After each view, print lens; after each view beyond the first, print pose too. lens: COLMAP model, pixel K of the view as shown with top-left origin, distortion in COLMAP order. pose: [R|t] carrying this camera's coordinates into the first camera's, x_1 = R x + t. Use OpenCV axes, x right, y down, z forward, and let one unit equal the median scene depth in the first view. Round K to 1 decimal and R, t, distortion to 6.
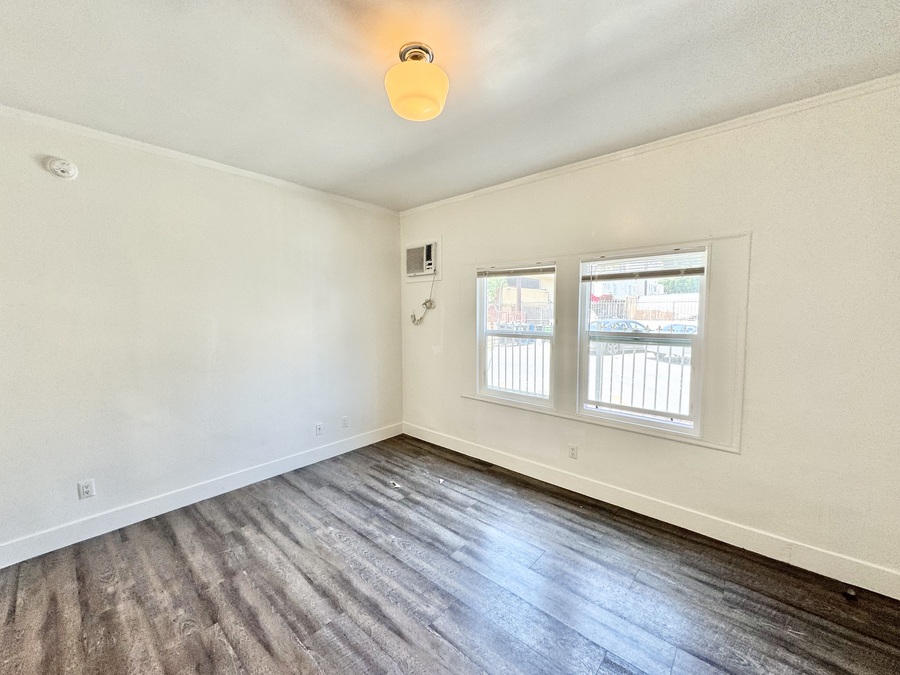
lens RADIAL K [[359.7, 0, 449.0], [0, 359.7, 335.3], [0, 0, 1]] dist [0.000276, 0.000197]
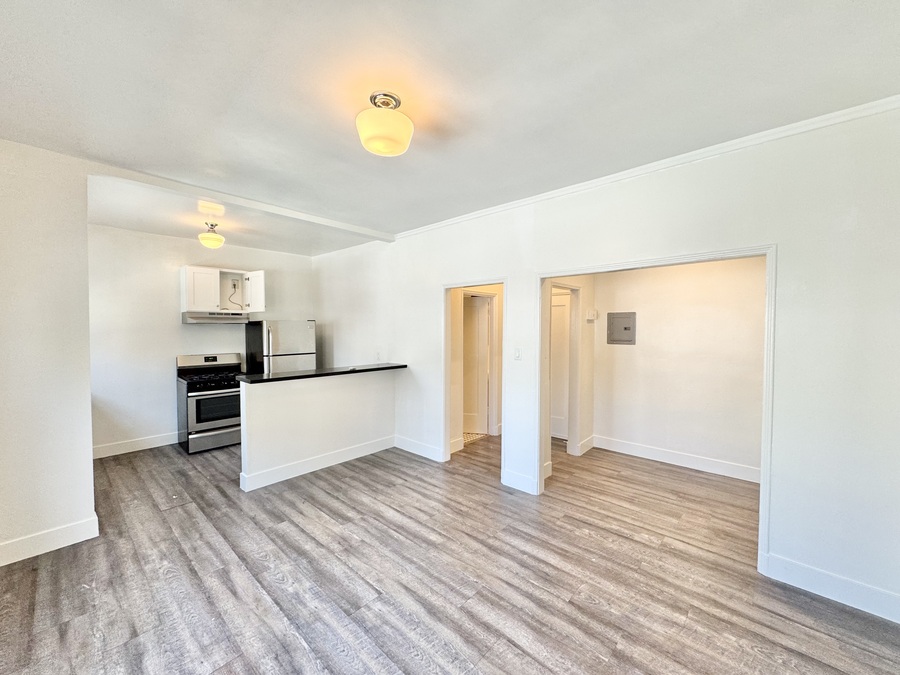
lens RADIAL K [[359.7, 0, 451.3], [0, 359.7, 337.6], [0, 0, 1]] dist [0.000276, 0.000197]
pose [[-0.999924, 0.001514, 0.012199, -0.204764], [0.002623, 0.995812, 0.091390, -0.092108], [-0.012010, 0.091415, -0.995740, 1.438502]]
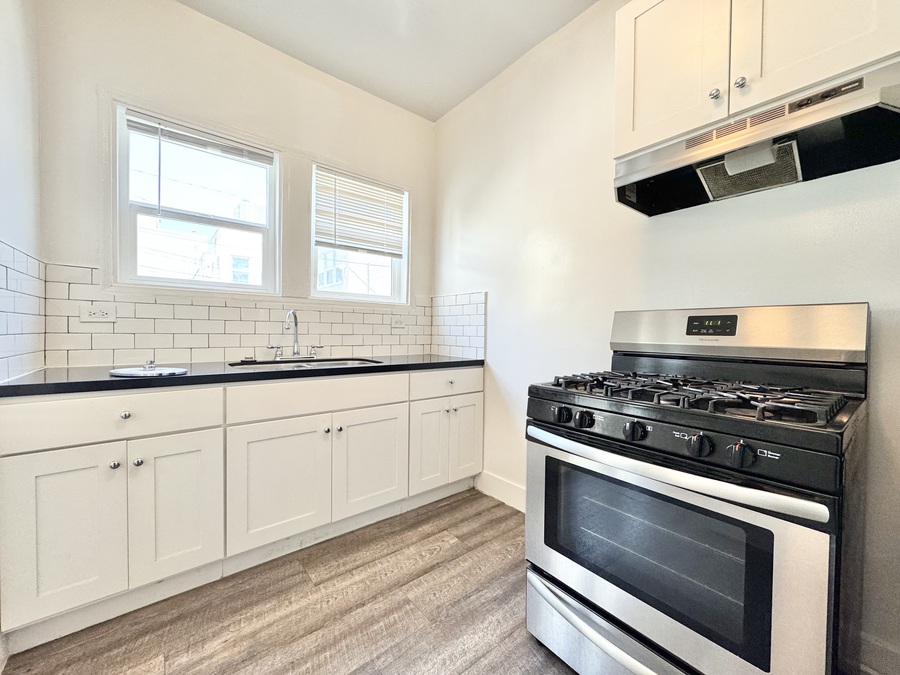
lens RADIAL K [[359.7, 0, 450.8], [0, 359.7, 337.4], [0, 0, 1]] dist [0.000276, 0.000197]
pose [[0.158809, -0.013684, 0.987214, 0.548315], [0.048650, 0.998798, 0.006018, 0.190254], [-0.986110, 0.047073, 0.159284, -0.167531]]
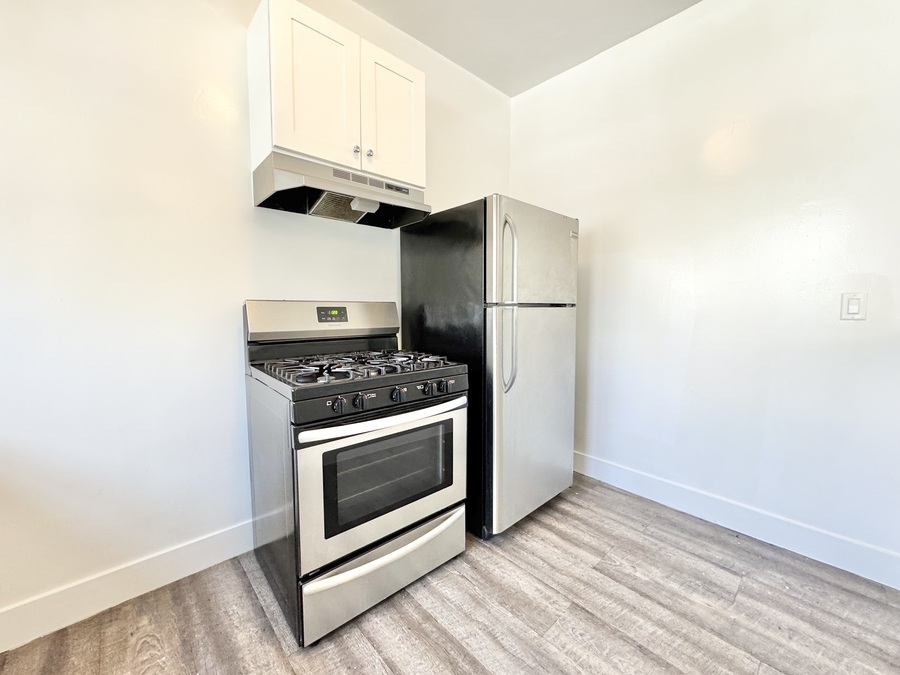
lens RADIAL K [[359.7, 0, 446.4], [0, 359.7, 337.3], [0, 0, 1]] dist [0.000276, 0.000197]
pose [[-0.993993, -0.010645, 0.108928, 0.815916], [0.005129, 0.989635, 0.143514, 0.140946], [-0.109327, 0.143211, -0.983635, 0.200246]]
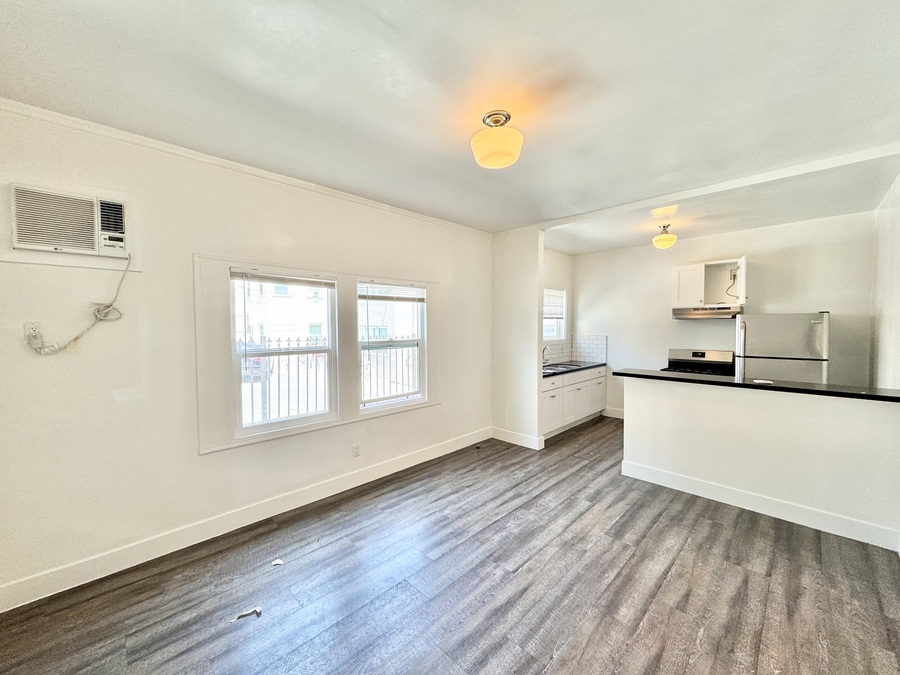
lens RADIAL K [[359.7, 0, 448.9], [0, 359.7, 338.2], [0, 0, 1]] dist [0.000276, 0.000197]
pose [[0.063586, -0.037553, 0.997270, -0.891197], [0.069802, 0.997012, 0.033092, -0.049685], [-0.995532, 0.067507, 0.066017, 0.747601]]
